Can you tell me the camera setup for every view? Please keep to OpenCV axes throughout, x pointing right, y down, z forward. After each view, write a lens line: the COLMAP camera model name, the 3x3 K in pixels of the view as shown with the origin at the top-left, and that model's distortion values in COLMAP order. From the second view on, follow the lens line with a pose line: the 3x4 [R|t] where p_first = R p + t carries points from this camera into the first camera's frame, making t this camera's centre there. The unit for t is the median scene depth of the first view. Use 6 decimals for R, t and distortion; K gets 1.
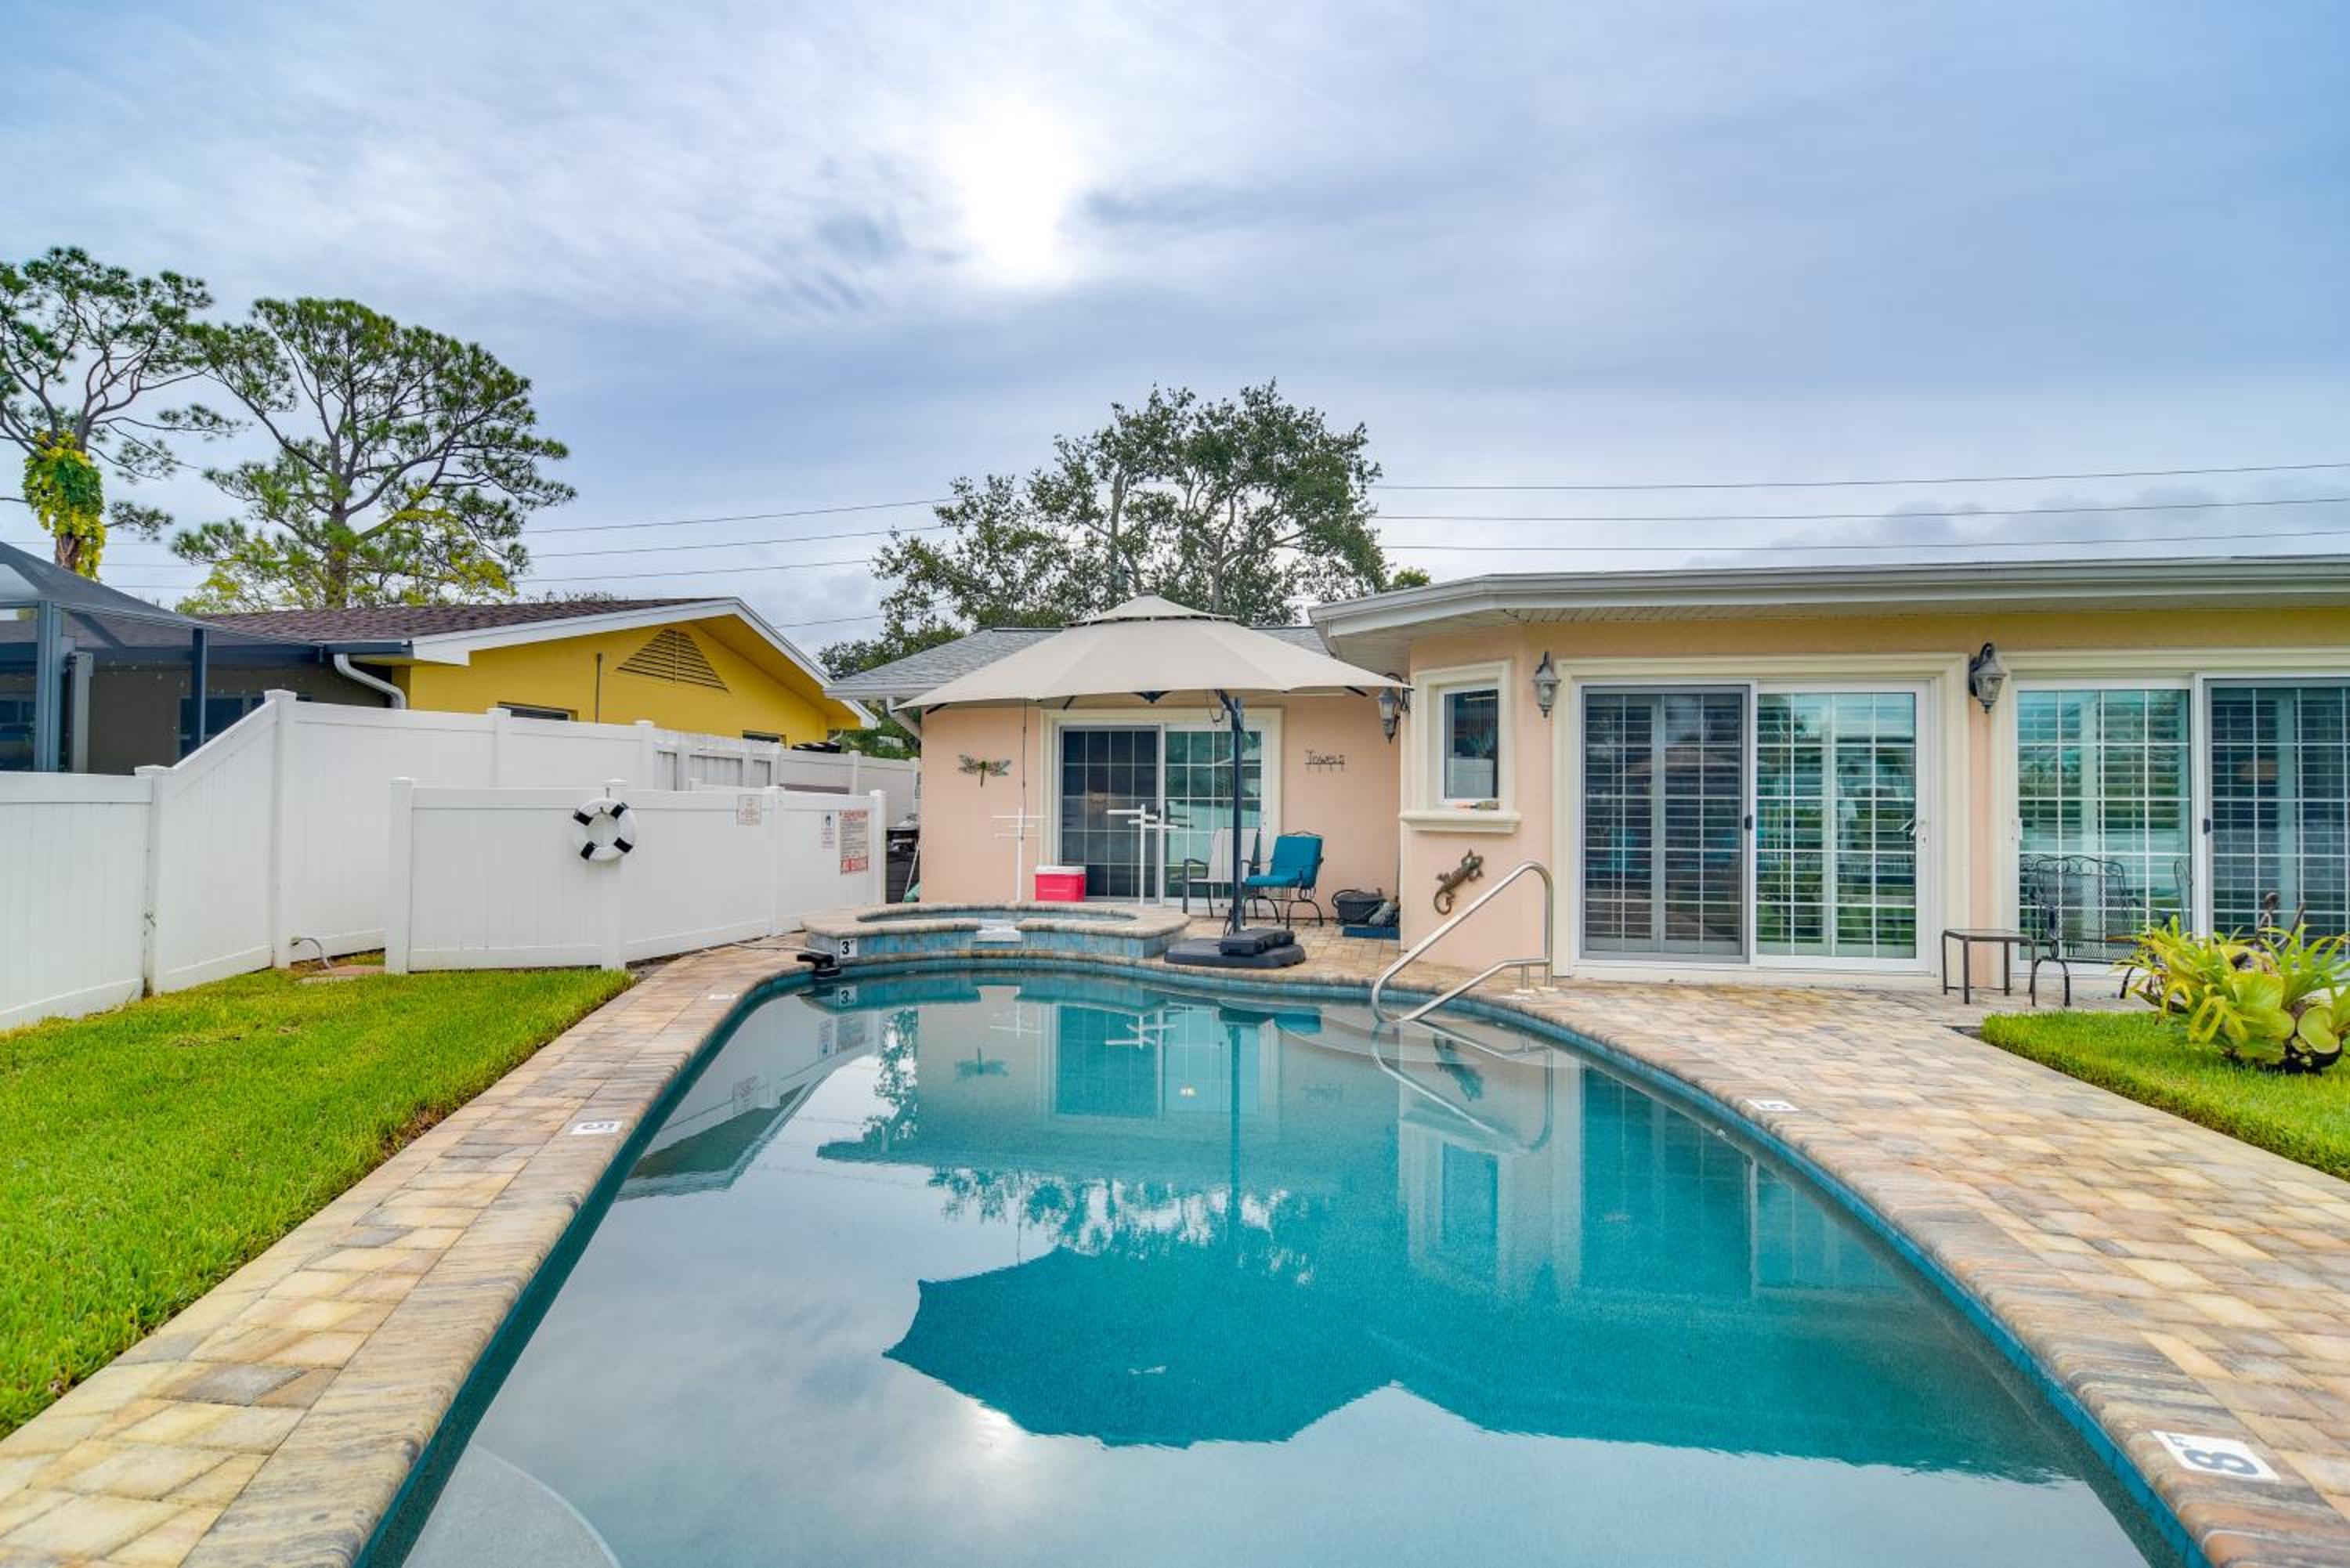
lens RADIAL K [[1146.9, 0, 1175.9], [0, 1146.9, 745.4], [0, 0, 1]] dist [-0.001540, -0.000142]
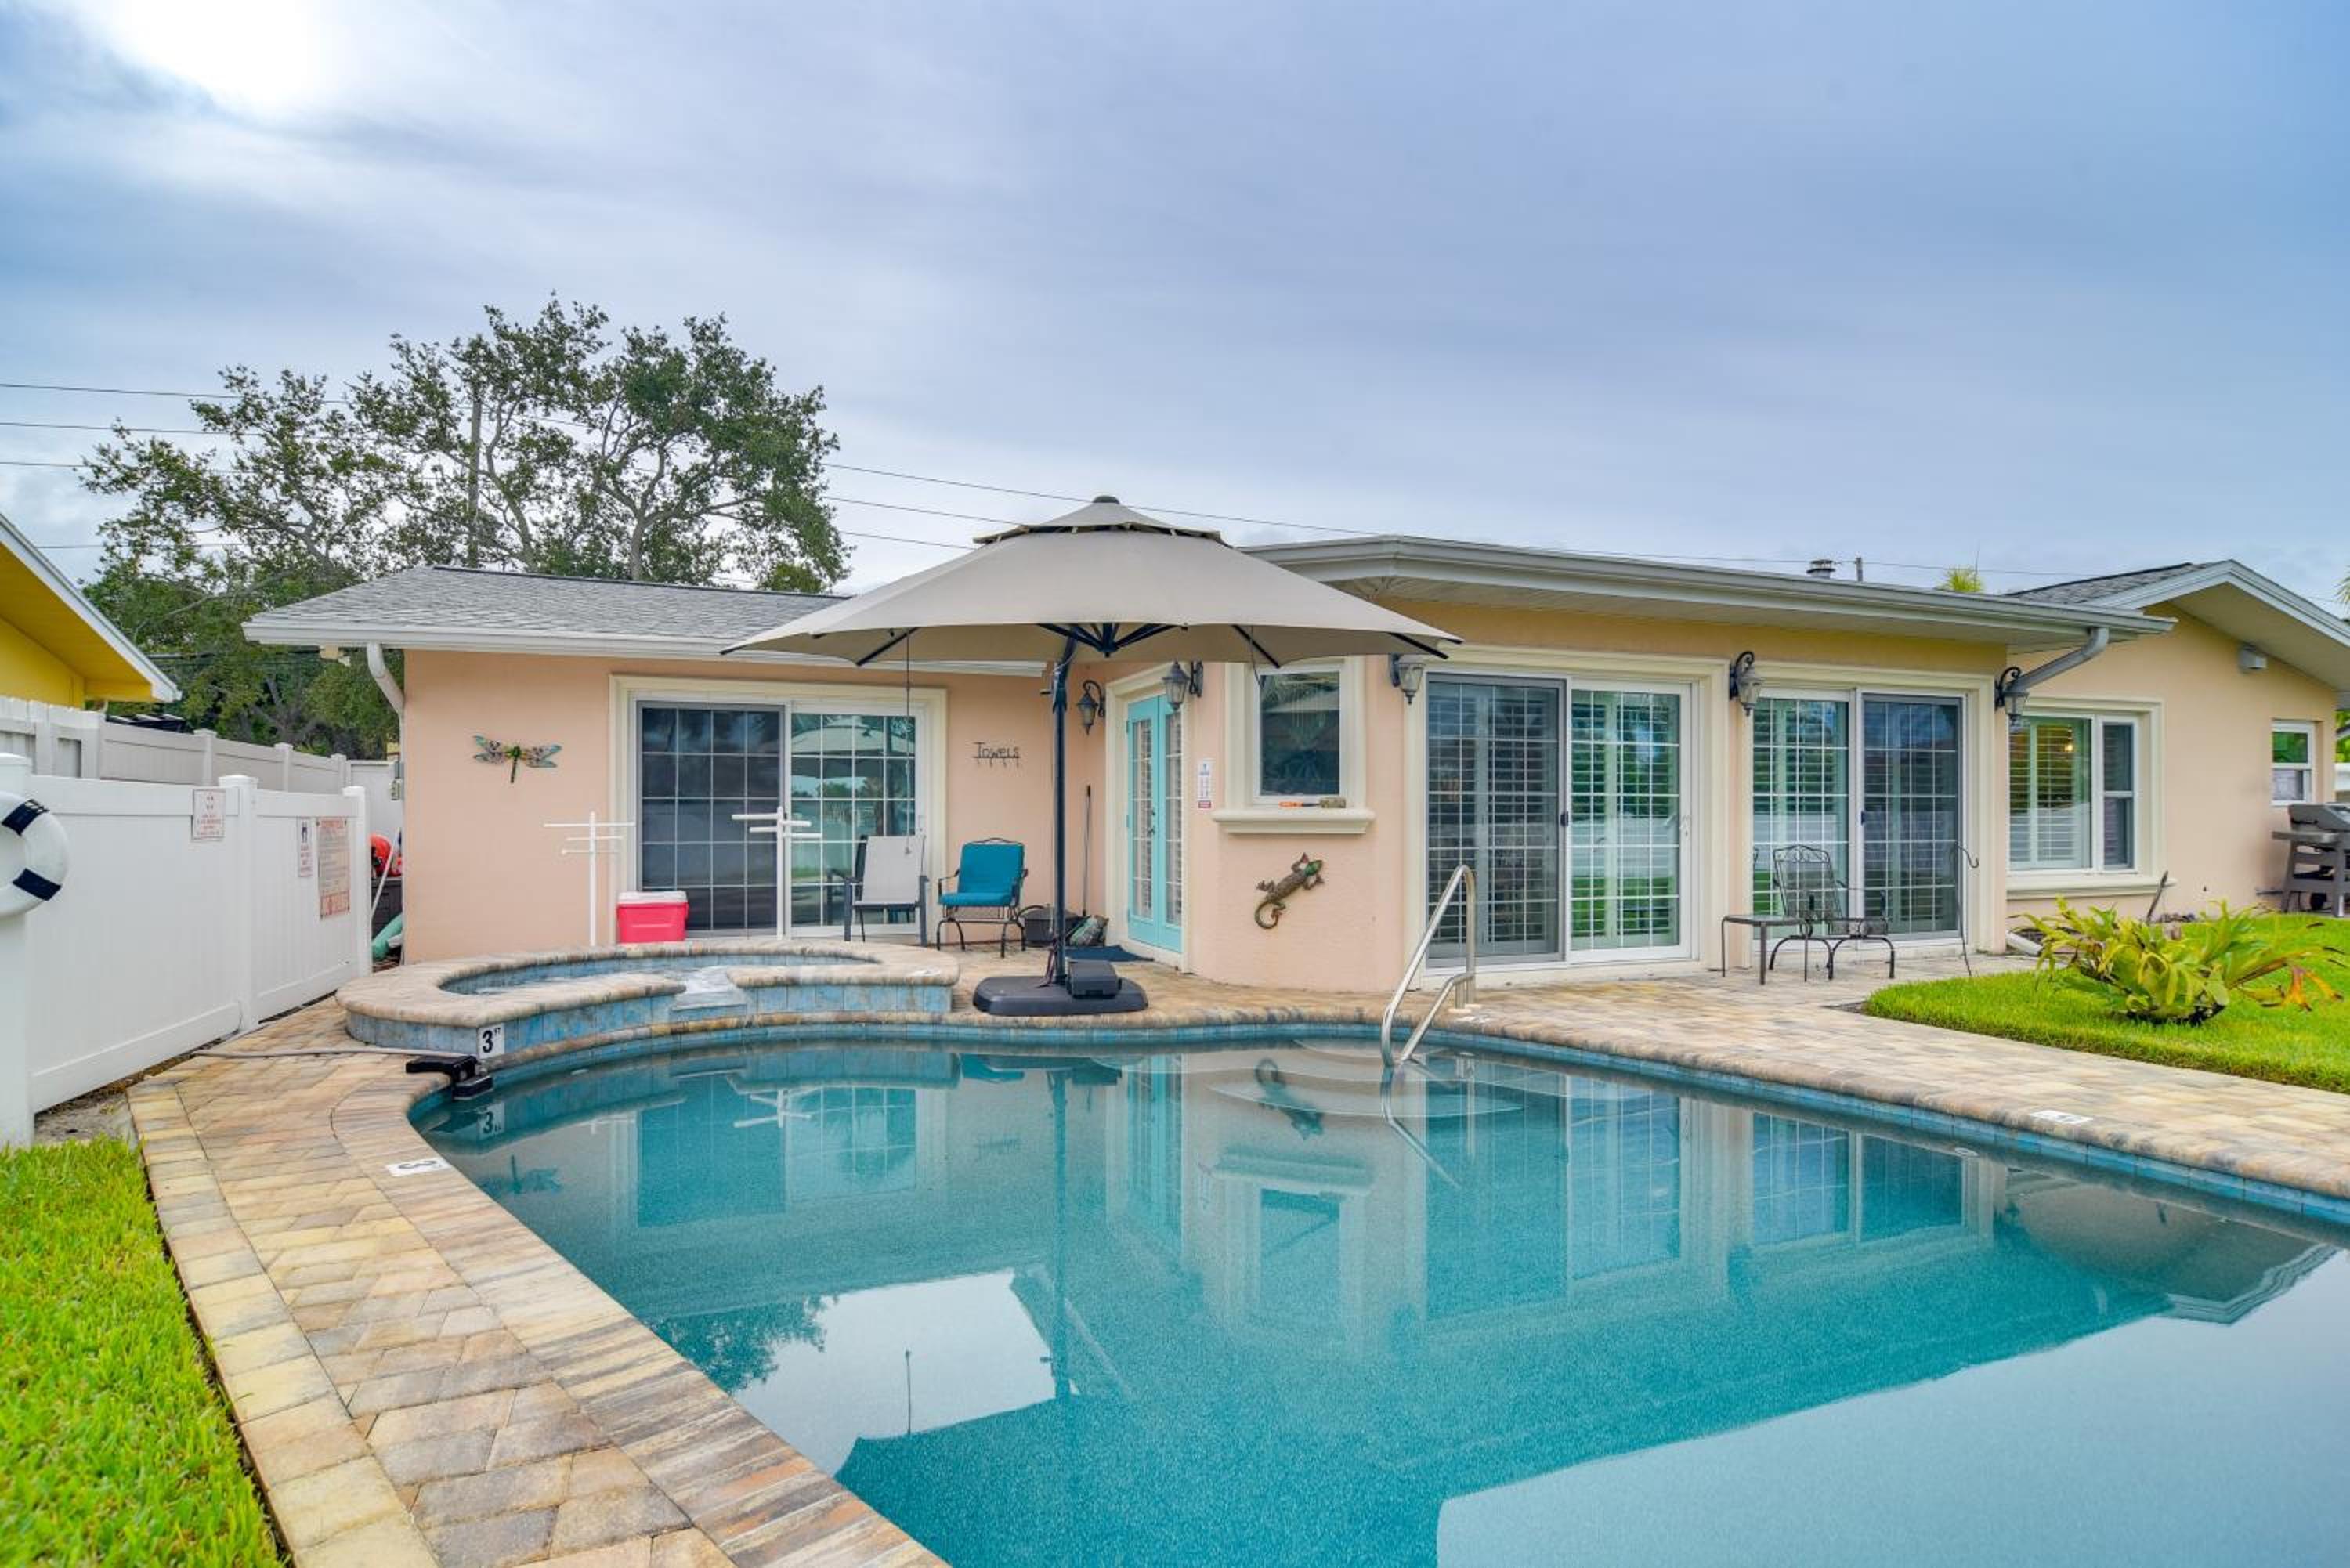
lens RADIAL K [[1164.5, 0, 1166.5], [0, 1164.5, 784.7], [0, 0, 1]] dist [-0.001821, -0.009822]
pose [[0.857454, 0.005783, 0.514528, -0.202557], [-0.019970, 0.999557, 0.022047, 0.014367], [-0.514172, -0.029179, 0.857190, 0.202823]]
